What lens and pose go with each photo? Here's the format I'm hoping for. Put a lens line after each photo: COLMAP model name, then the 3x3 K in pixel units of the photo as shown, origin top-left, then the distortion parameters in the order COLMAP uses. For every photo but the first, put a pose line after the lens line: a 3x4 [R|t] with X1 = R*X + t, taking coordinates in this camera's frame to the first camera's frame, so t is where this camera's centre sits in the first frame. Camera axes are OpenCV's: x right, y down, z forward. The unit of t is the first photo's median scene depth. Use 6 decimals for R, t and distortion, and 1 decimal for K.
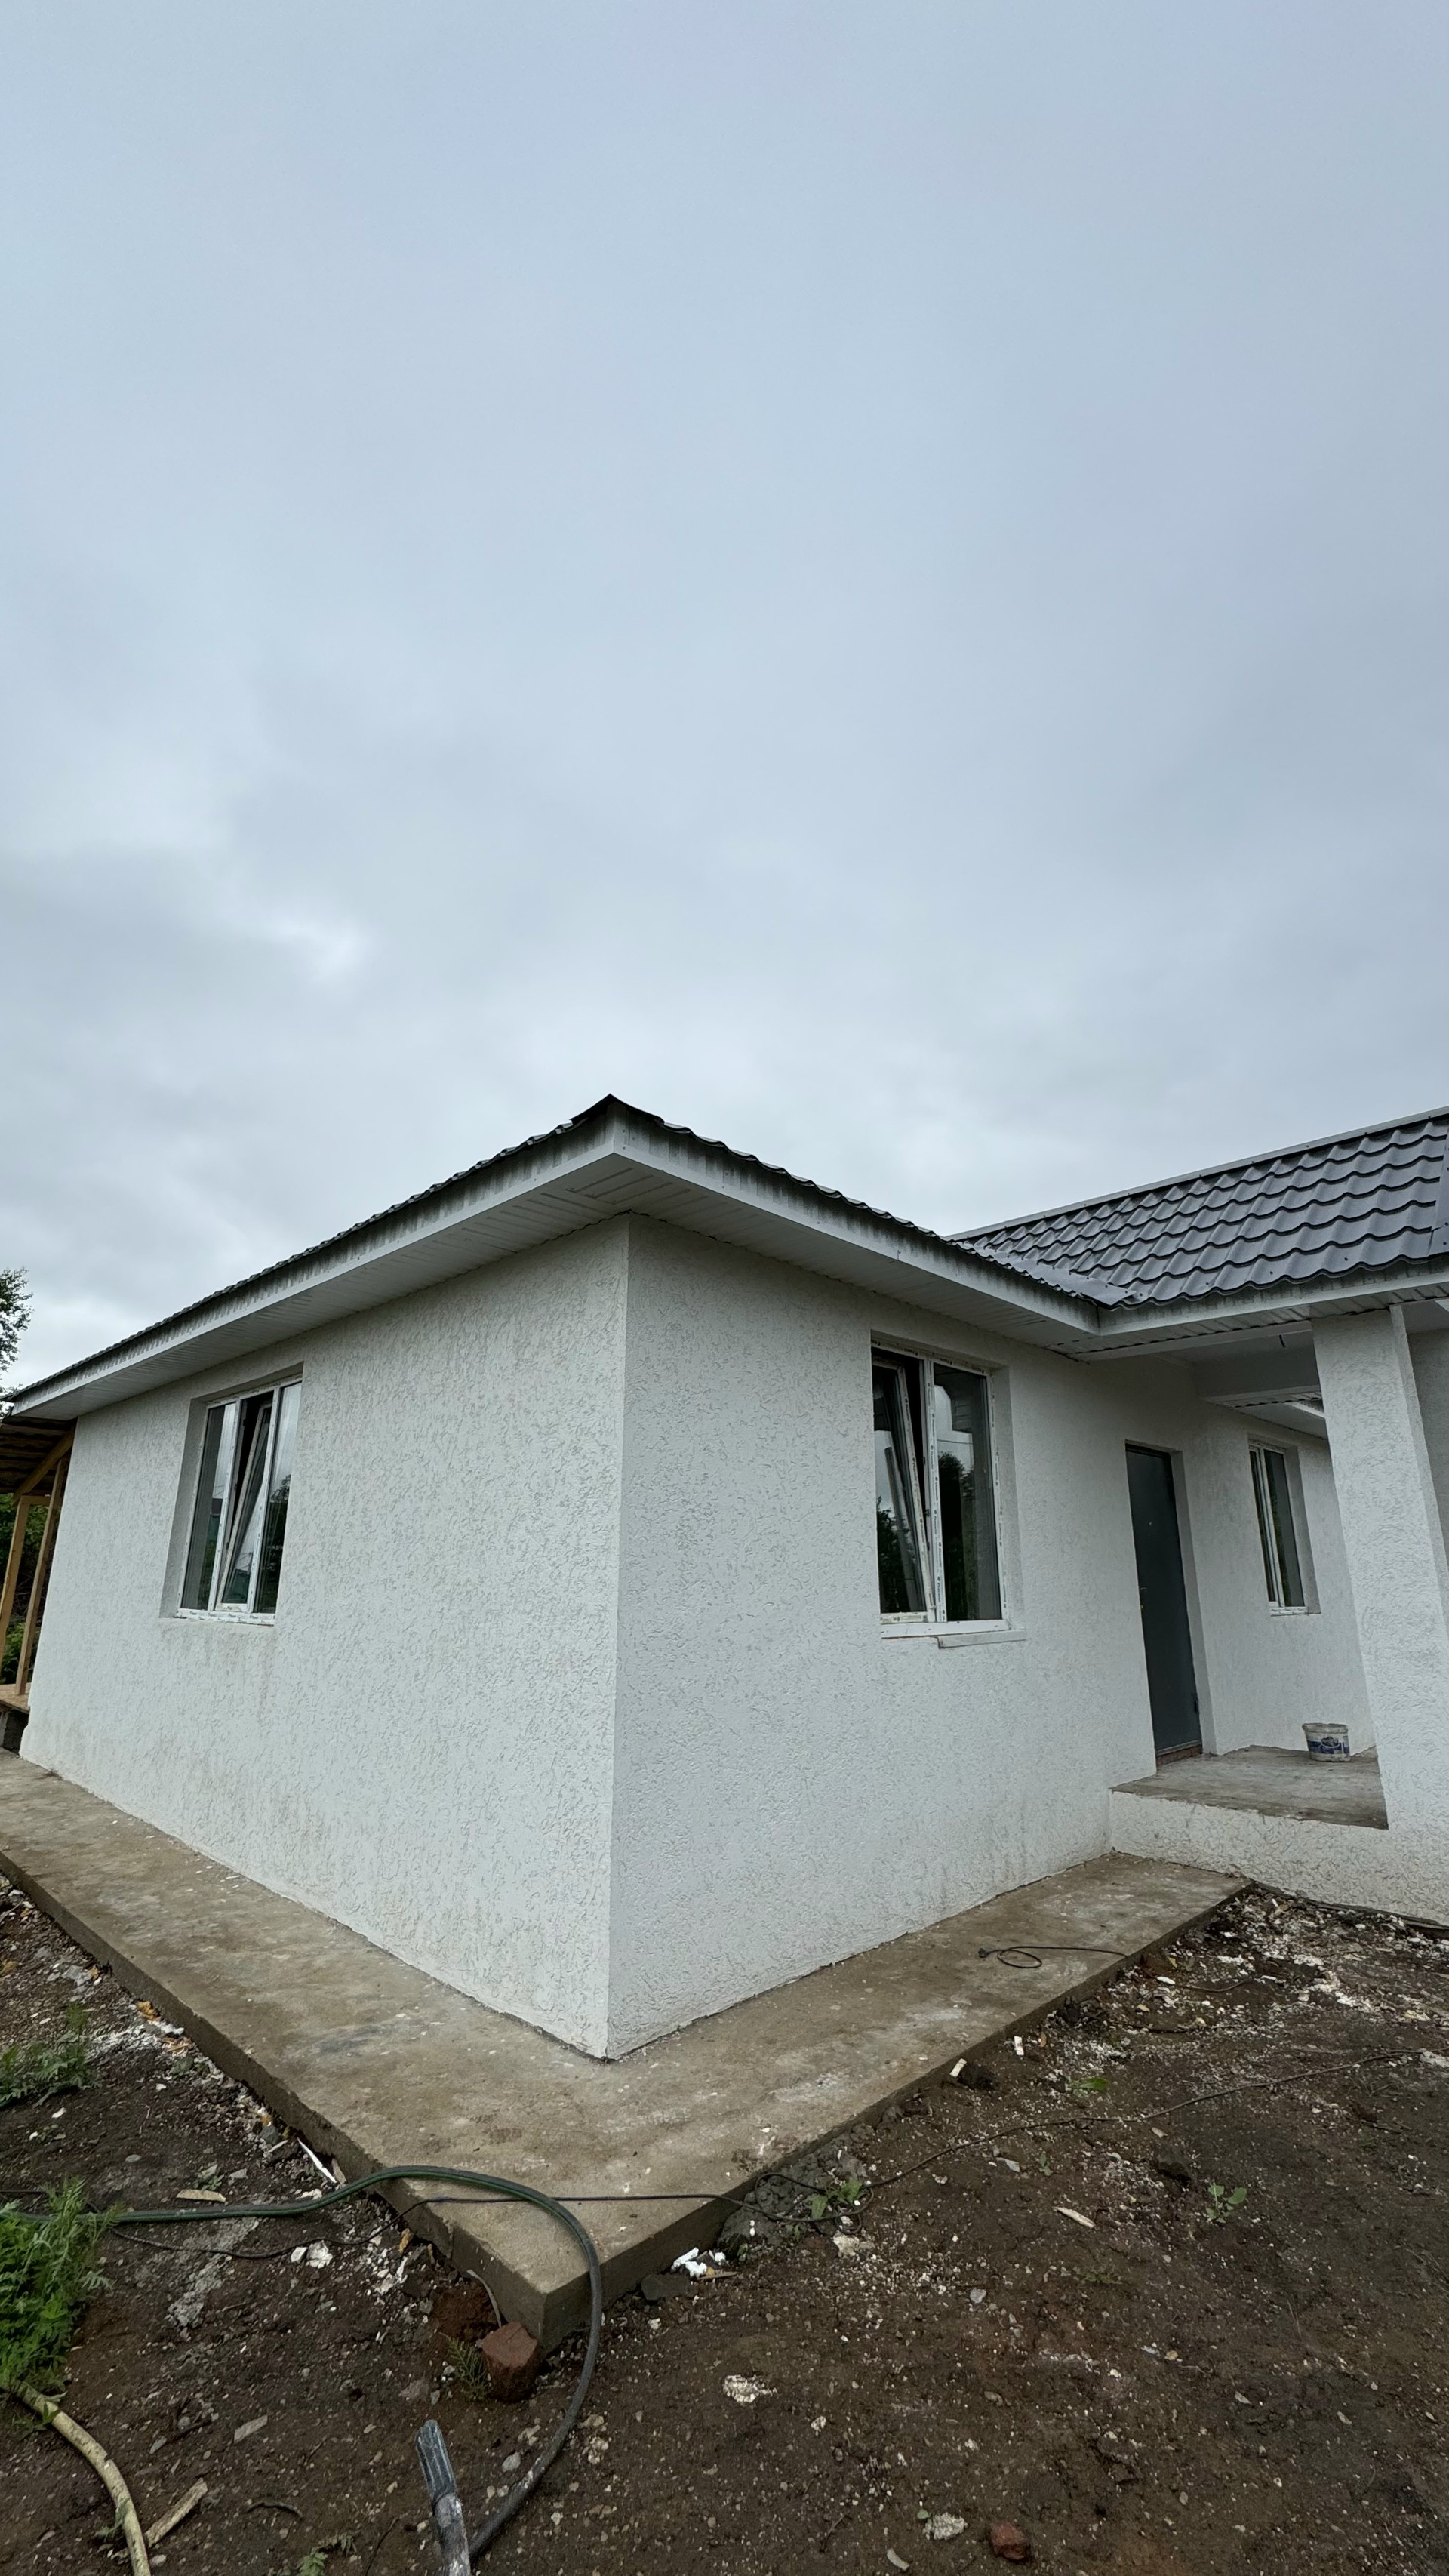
lens RADIAL K [[1030.3, 0, 726.1], [0, 1030.3, 1285.5], [0, 0, 1]] dist [-0.001647, 0.000060]
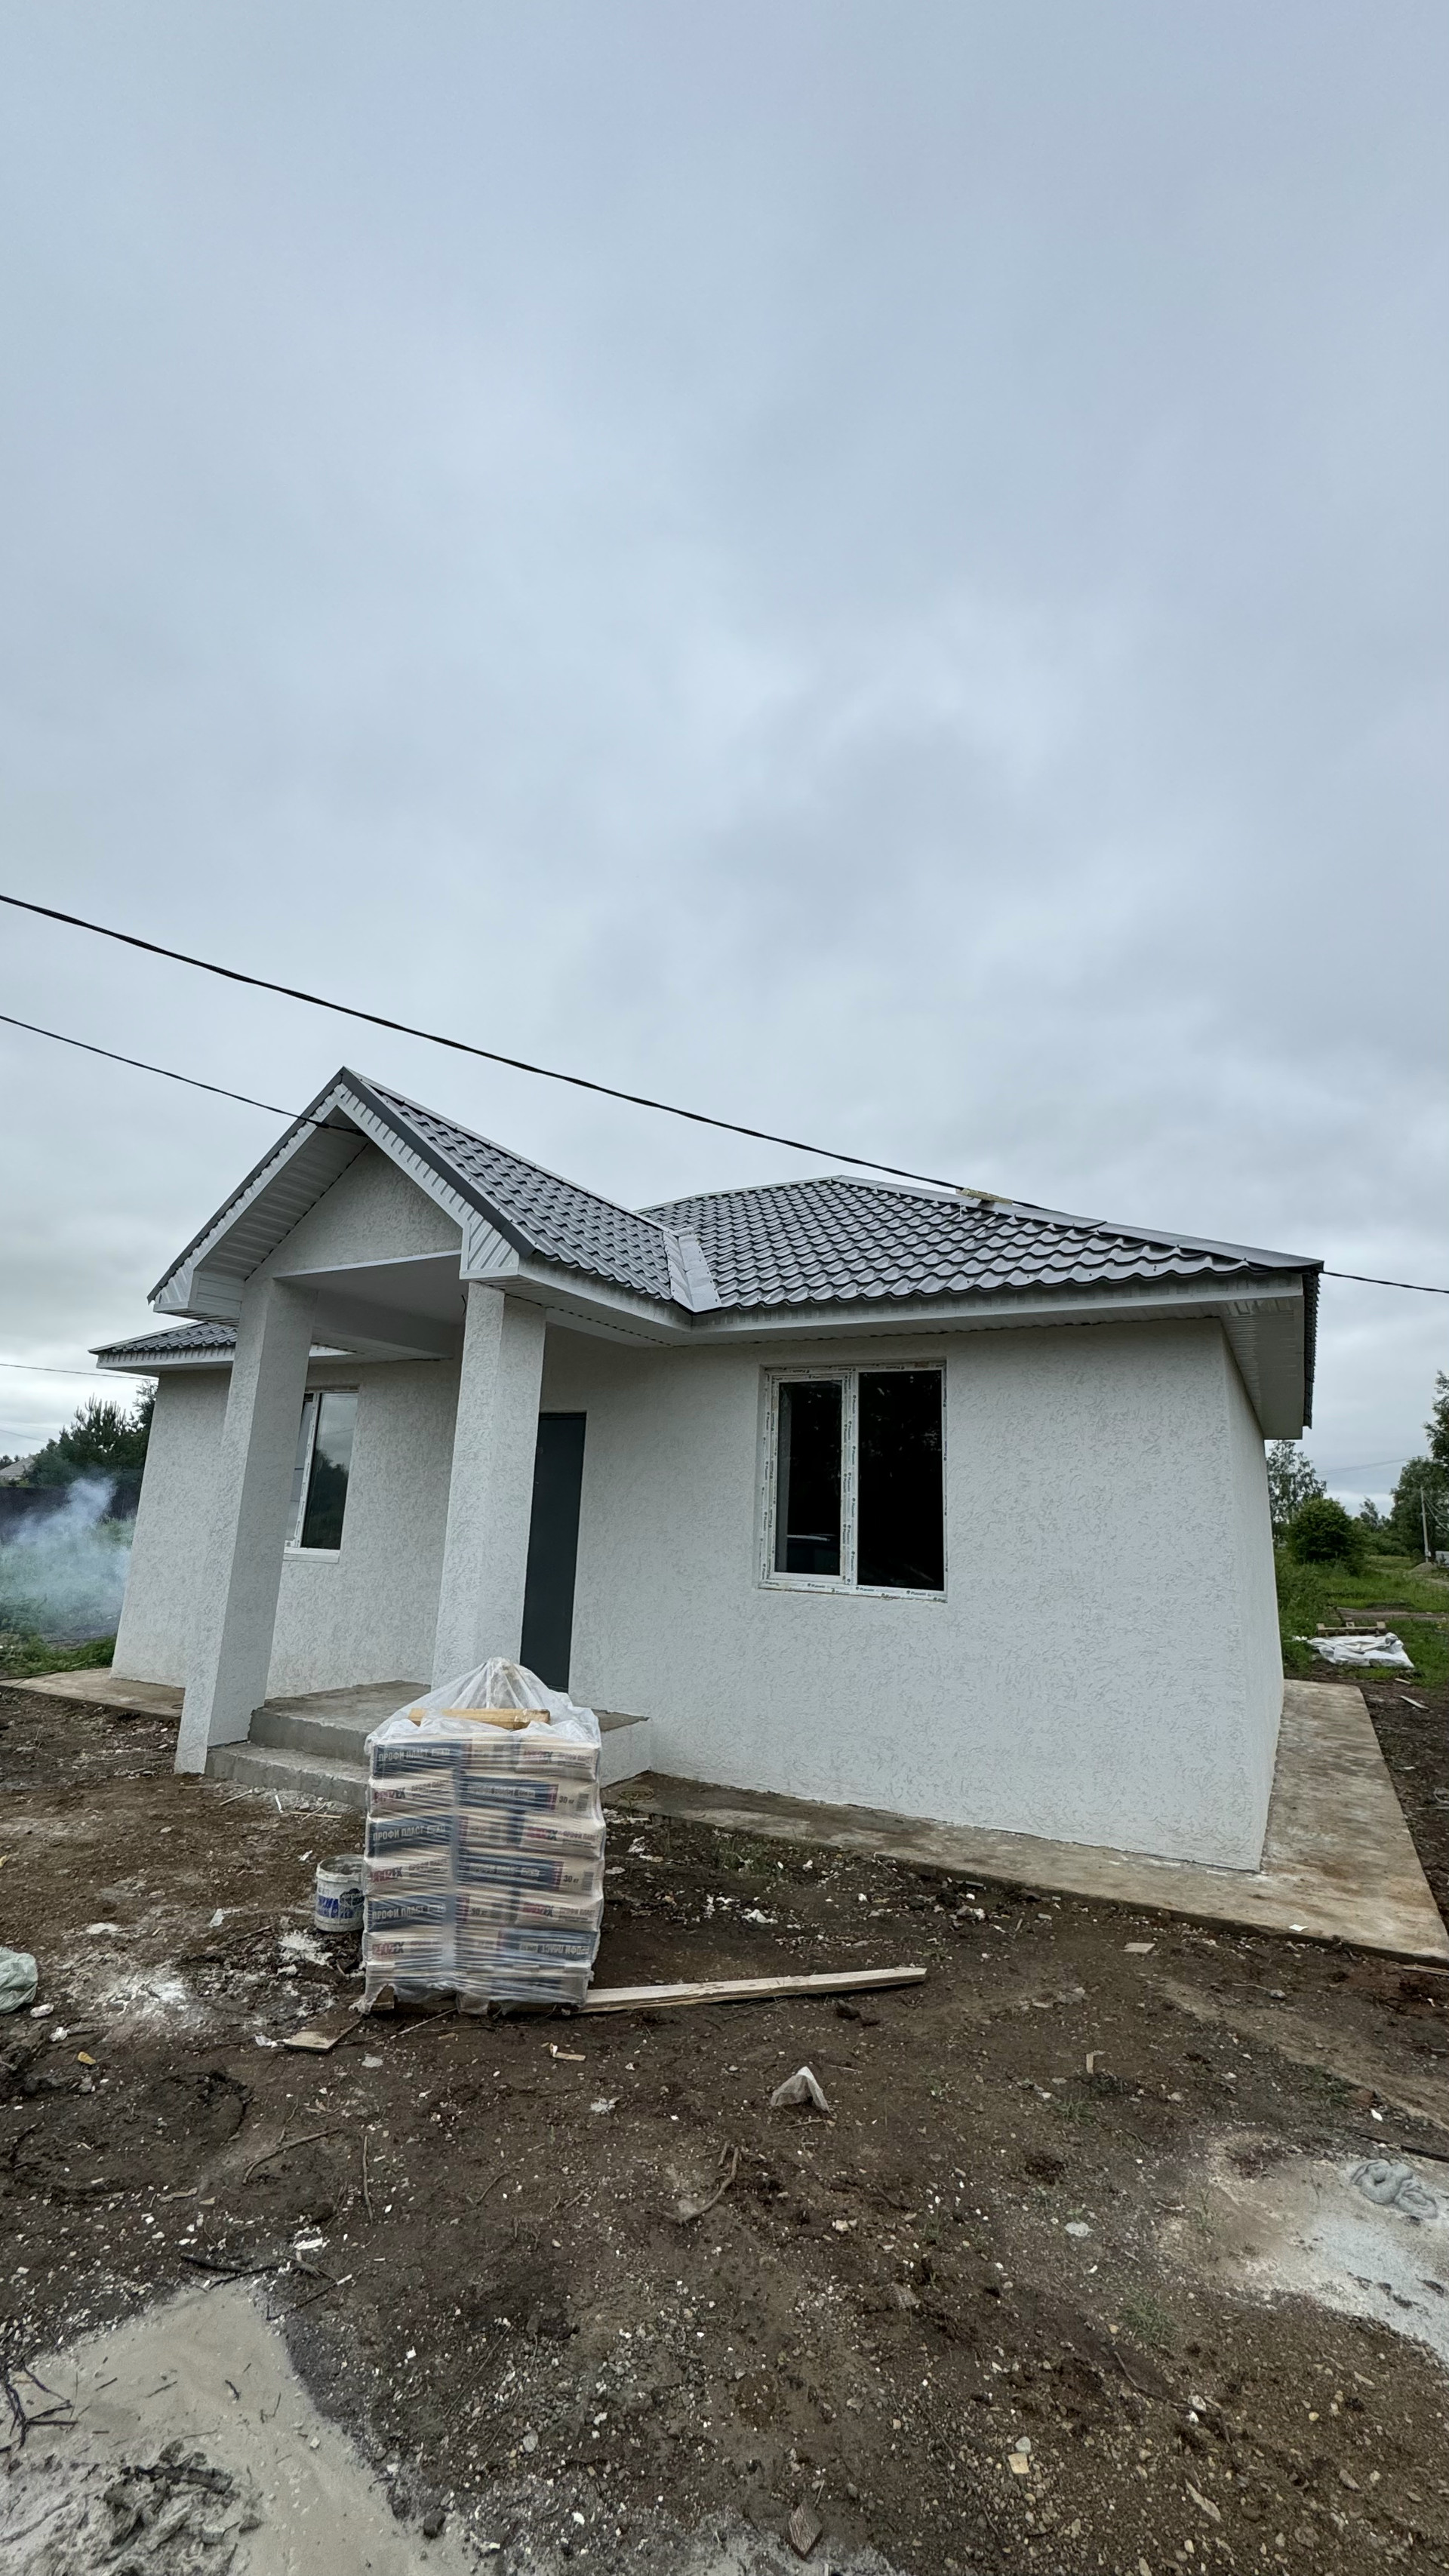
lens RADIAL K [[1095.9, 0, 724.5], [0, 1095.9, 1288.0], [0, 0, 1]] dist [-0.000283, 0.000022]
pose [[0.258682, -0.203185, -0.944351, 1.886874], [0.226943, 0.963047, -0.145042, 0.172526], [0.938925, -0.176794, 0.295234, 0.663584]]
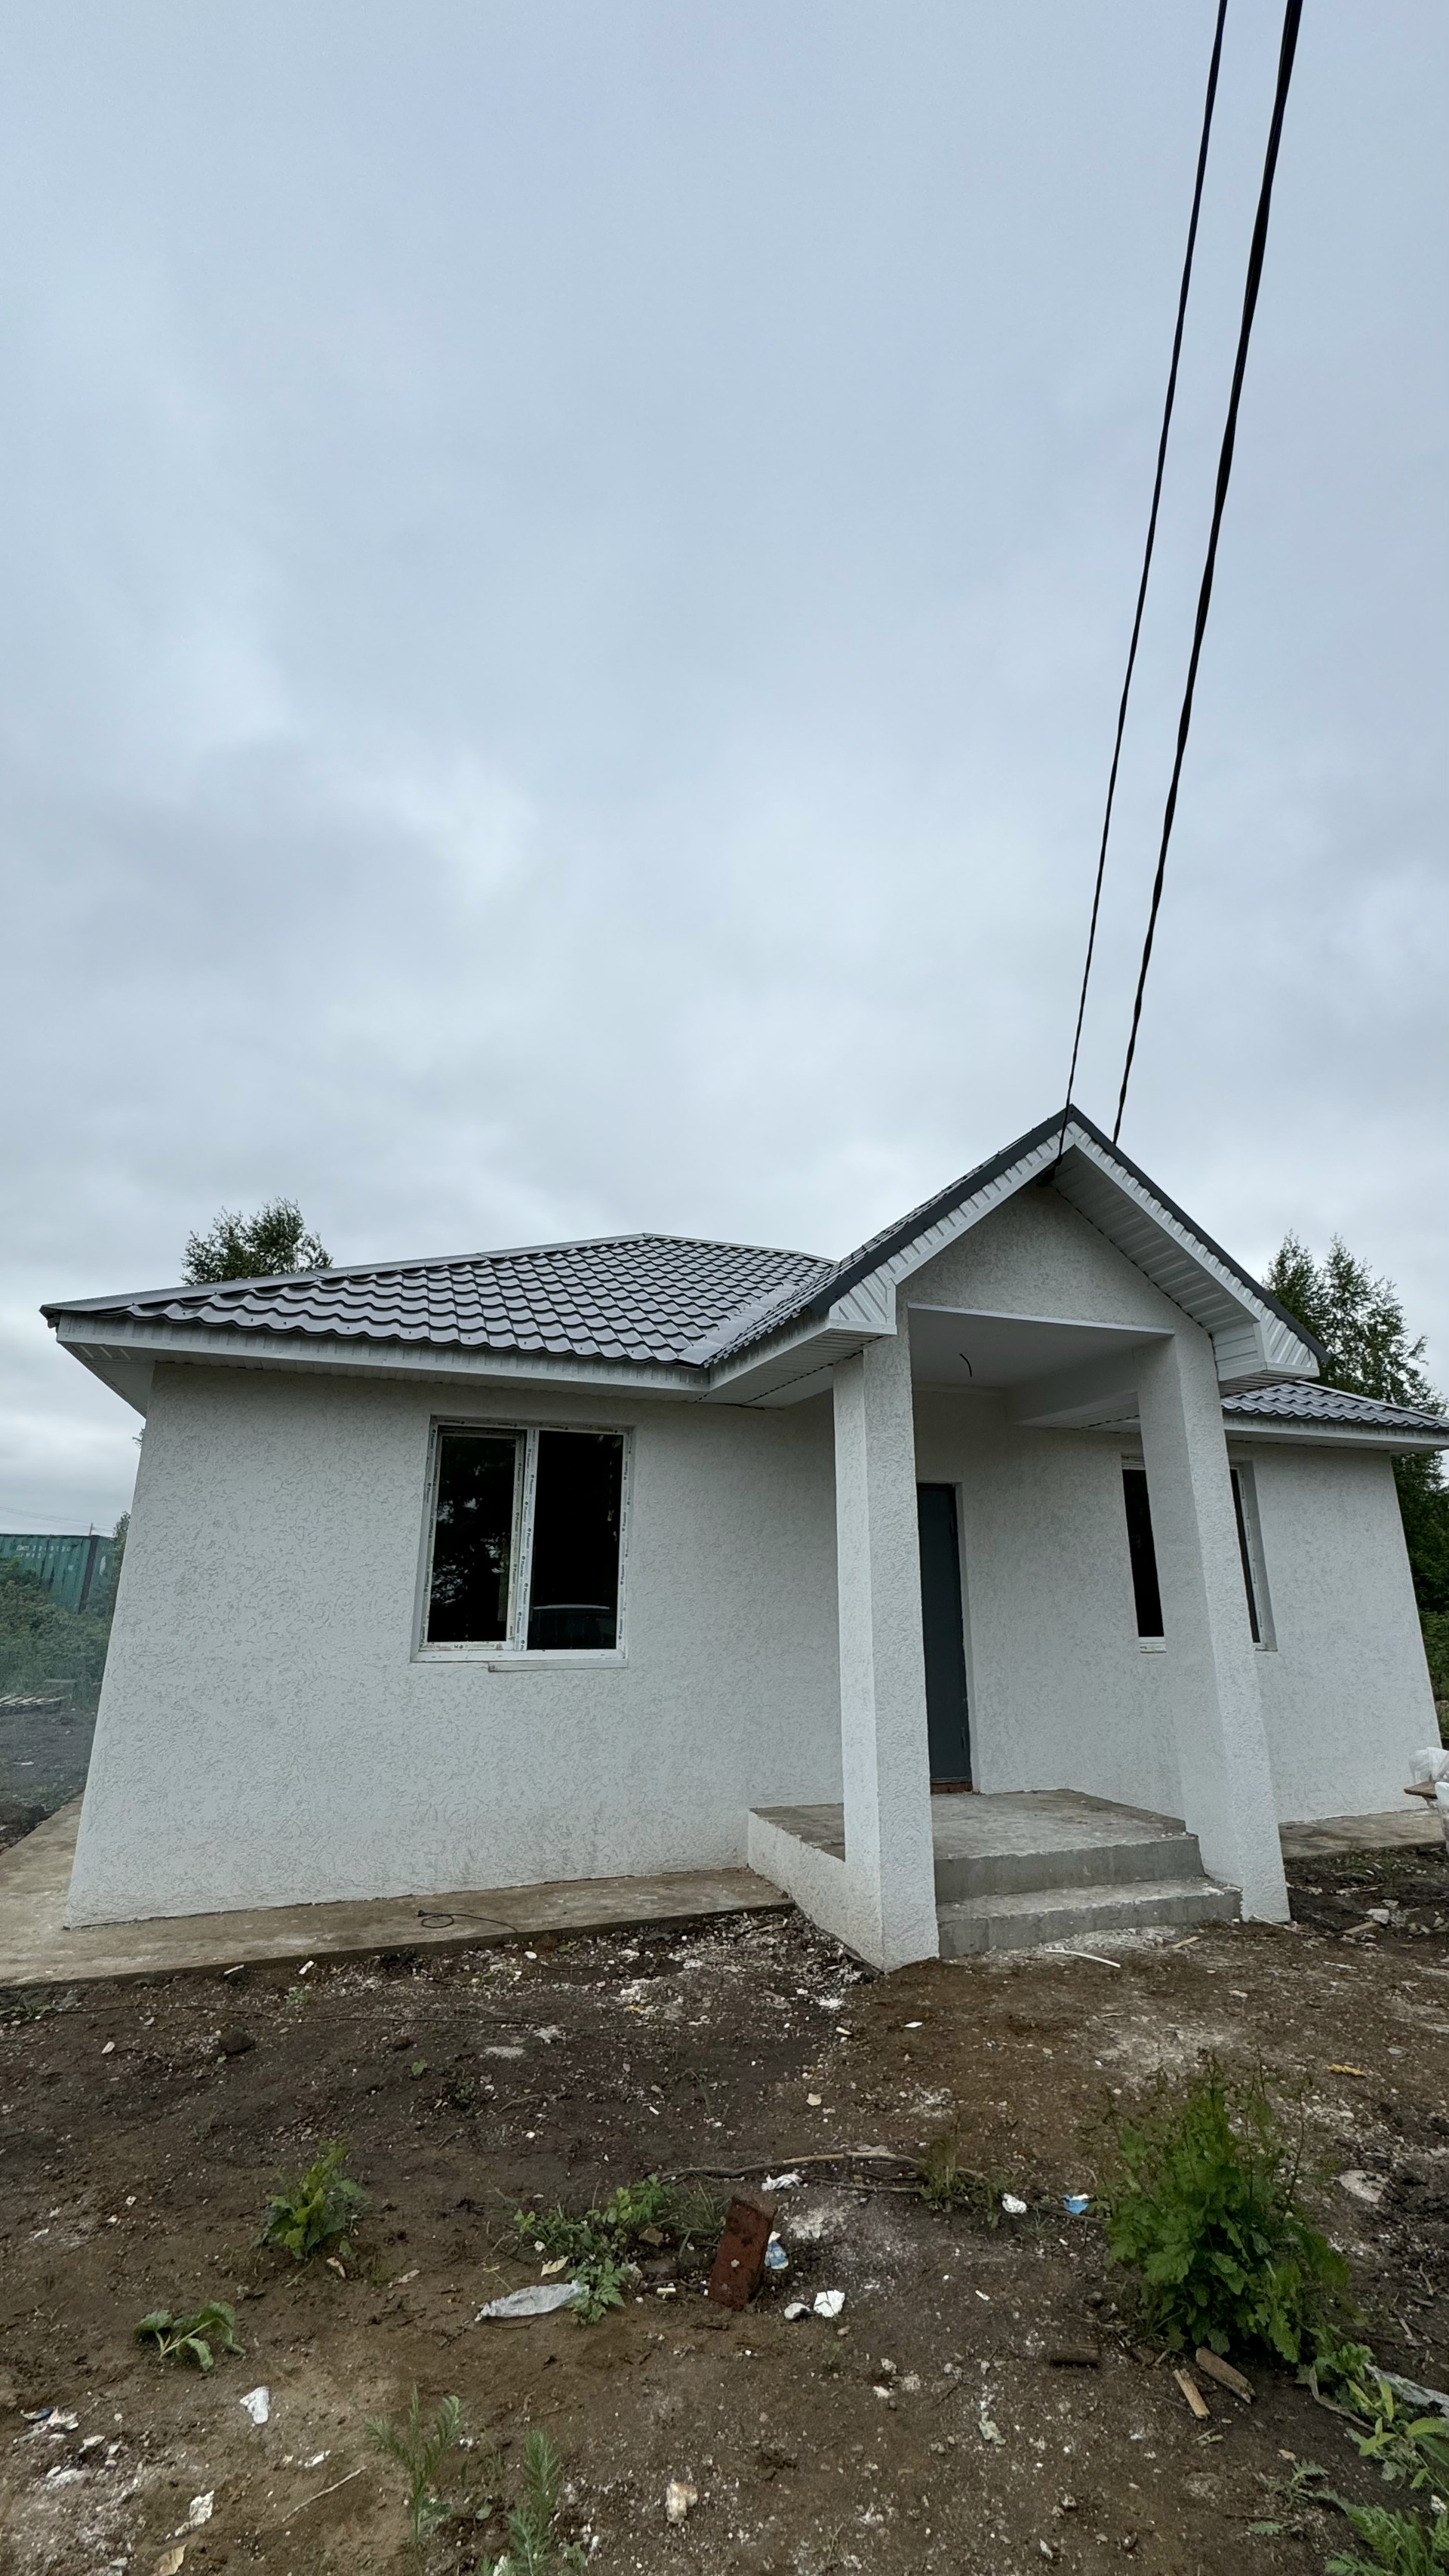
lens RADIAL K [[1030.3, 0, 726.1], [0, 1030.3, 1285.5], [0, 0, 1]] dist [-0.001647, 0.000060]
pose [[0.895498, -0.129302, -0.425870, 1.239524], [0.121827, 0.991536, -0.044877, -0.015954], [0.428068, -0.011695, 0.903671, 0.023757]]
